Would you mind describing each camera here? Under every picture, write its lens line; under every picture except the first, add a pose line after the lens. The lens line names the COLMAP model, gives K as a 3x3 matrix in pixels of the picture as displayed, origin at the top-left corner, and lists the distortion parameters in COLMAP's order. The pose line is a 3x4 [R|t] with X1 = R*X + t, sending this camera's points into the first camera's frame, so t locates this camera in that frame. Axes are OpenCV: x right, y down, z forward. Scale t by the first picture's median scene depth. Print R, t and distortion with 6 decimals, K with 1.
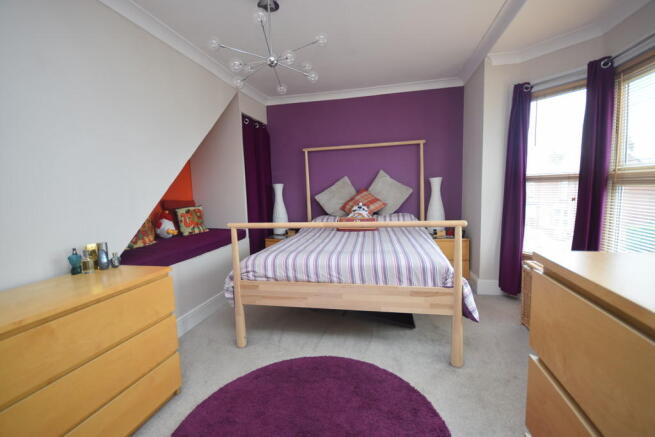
lens RADIAL K [[292.9, 0, 327.0], [0, 292.9, 219.0], [0, 0, 1]] dist [-0.001940, -0.001686]
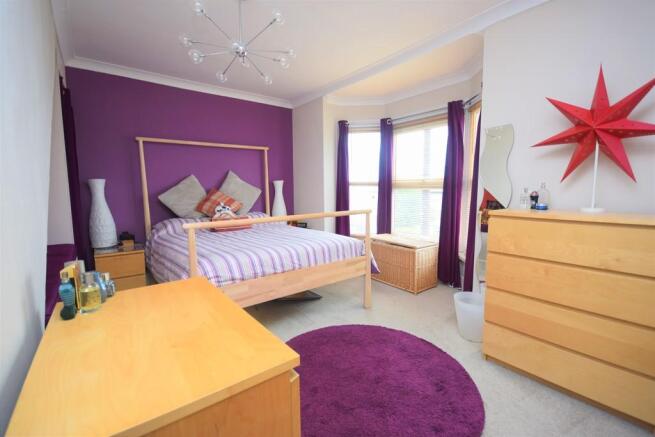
lens RADIAL K [[292.9, 0, 327.1], [0, 292.9, 218.9], [0, 0, 1]] dist [-0.001940, -0.001686]
pose [[0.626892, -0.053362, 0.777277, -0.574328], [0.067705, 0.997609, 0.013883, 0.012700], [-0.776159, 0.043922, 0.629006, 0.144417]]
